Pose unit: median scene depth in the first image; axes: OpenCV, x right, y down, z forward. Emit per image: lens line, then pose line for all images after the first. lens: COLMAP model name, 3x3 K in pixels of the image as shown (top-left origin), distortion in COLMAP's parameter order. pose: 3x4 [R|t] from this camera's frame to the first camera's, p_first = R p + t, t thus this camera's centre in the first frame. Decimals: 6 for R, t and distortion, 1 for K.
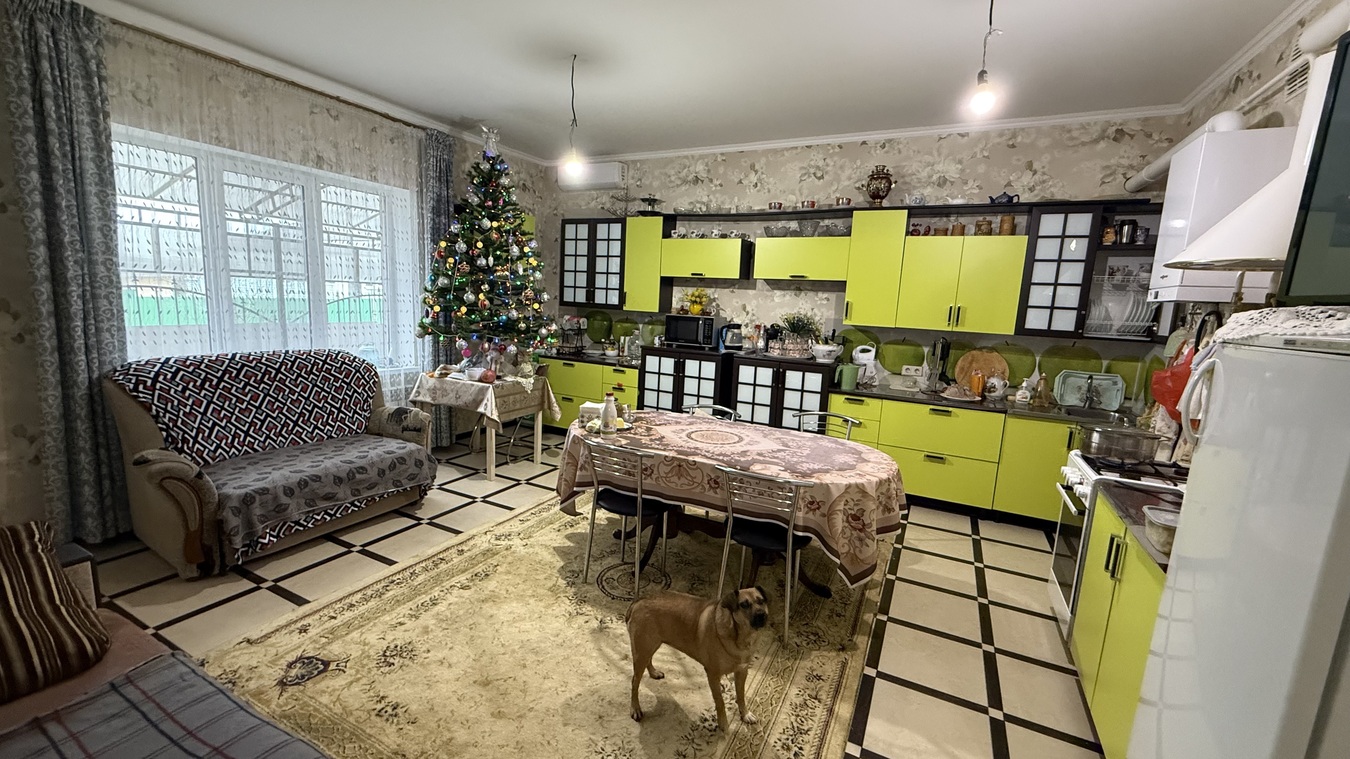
lens RADIAL K [[535.9, 0, 670.0], [0, 535.9, 379.1], [0, 0, 1]] dist [-0.001295, 0.000152]
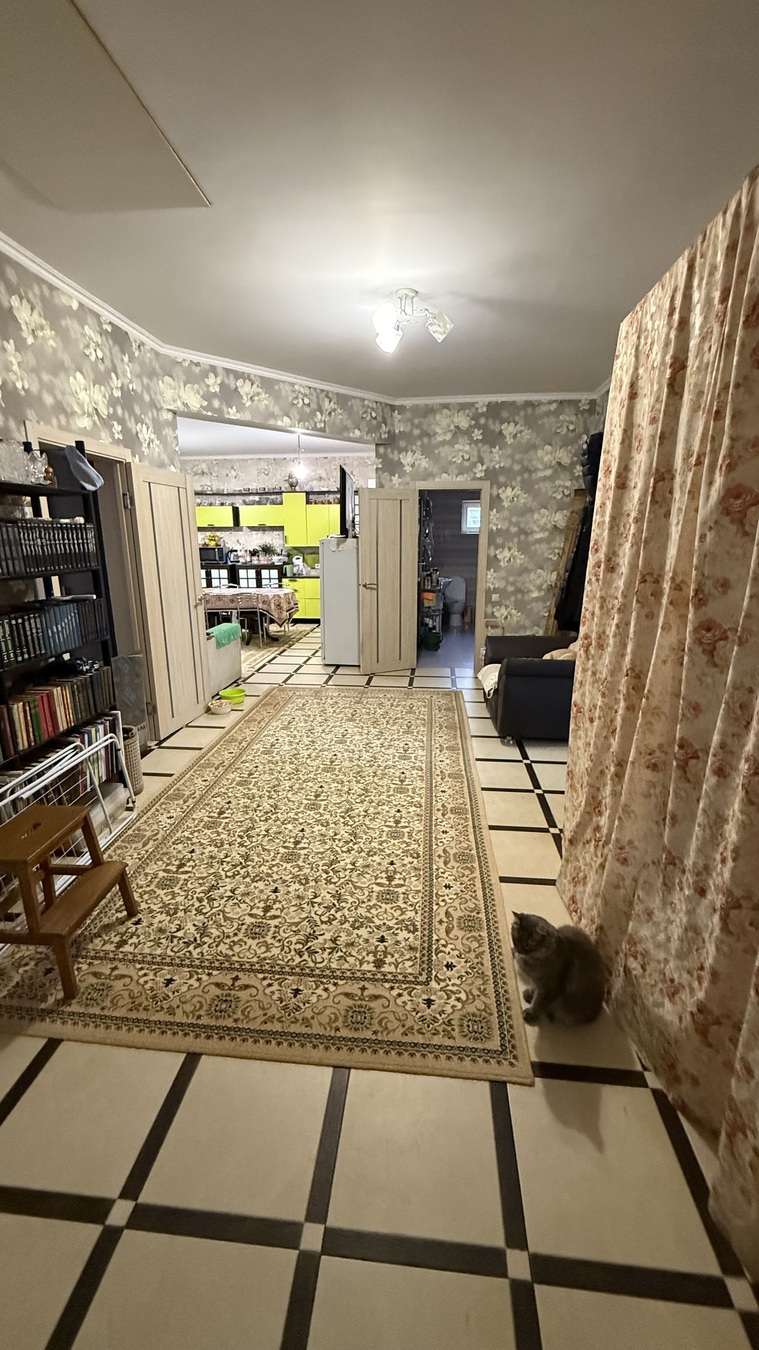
lens RADIAL K [[535.9, 0, 379.6], [0, 535.9, 665.6], [0, 0, 1]] dist [-0.001295, 0.000152]
pose [[0.931025, -0.136819, 0.338339, -0.120243], [0.103451, 0.987981, 0.114851, 0.166460], [-0.349987, -0.071927, 0.933989, -1.203522]]
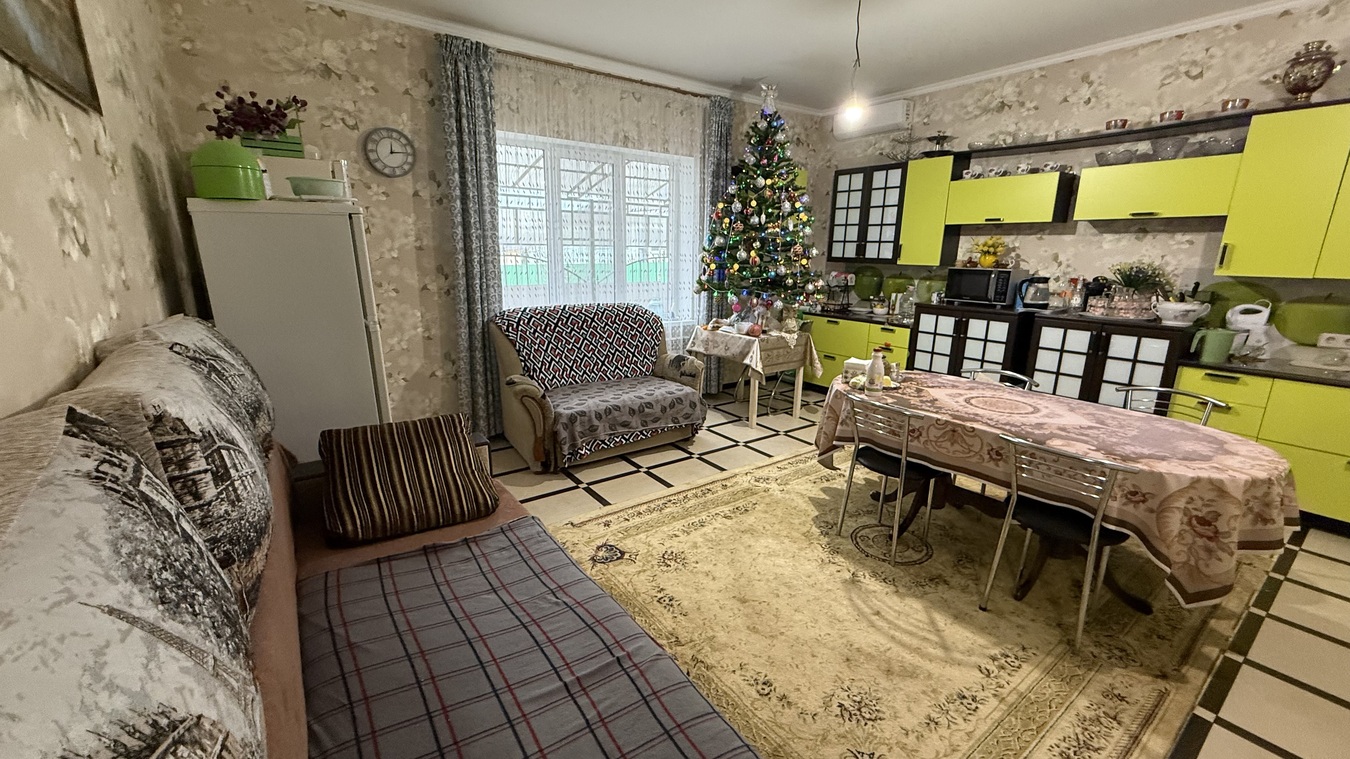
lens RADIAL K [[535.9, 0, 670.0], [0, 535.9, 379.1], [0, 0, 1]] dist [-0.001295, 0.000152]
pose [[0.888591, 0.071555, -0.453085, -0.002785], [-0.038291, 0.995881, 0.082183, 0.009881], [0.457099, -0.055678, 0.887671, -0.018121]]
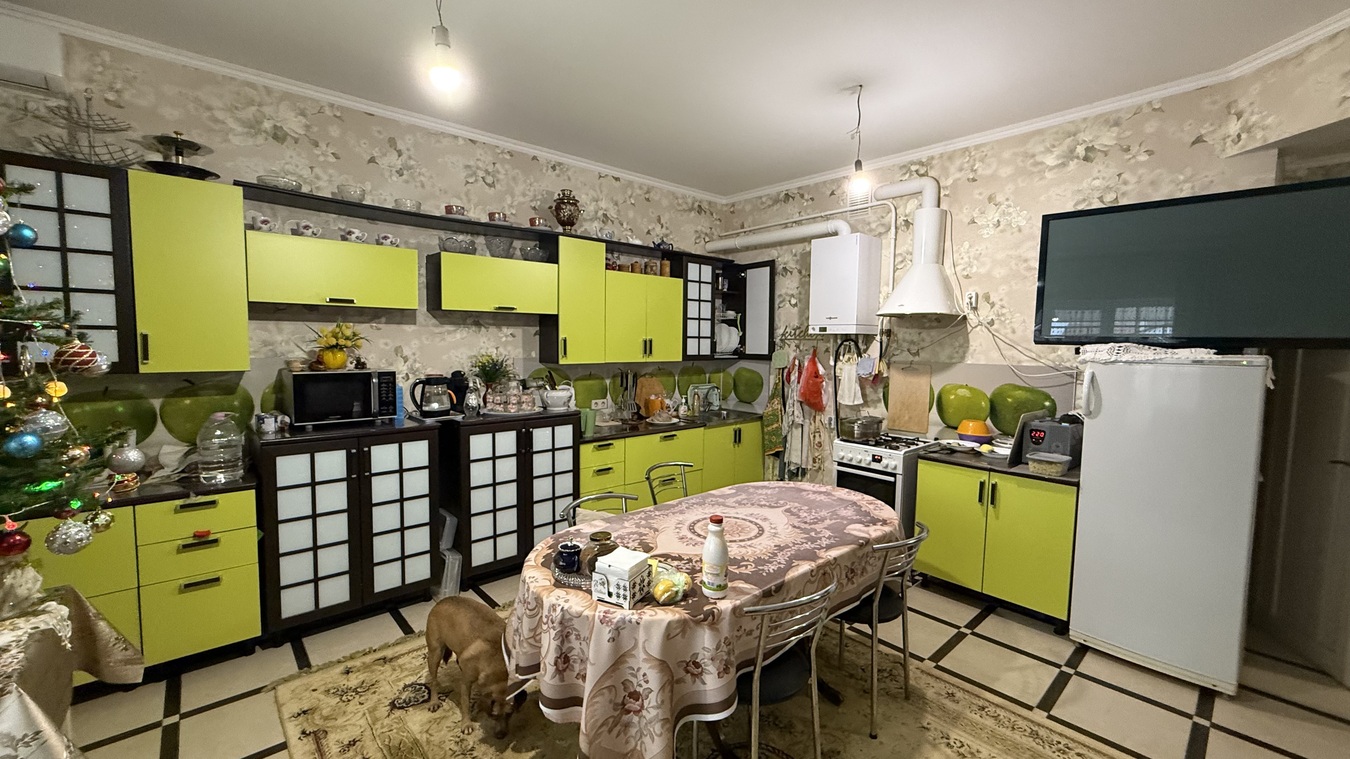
lens RADIAL K [[535.9, 0, 670.0], [0, 535.9, 379.1], [0, 0, 1]] dist [-0.001295, 0.000152]
pose [[0.363424, -0.111229, 0.924960, -0.426105], [0.144876, 0.987516, 0.061828, -0.108666], [-0.920290, 0.111534, 0.375002, 0.525394]]
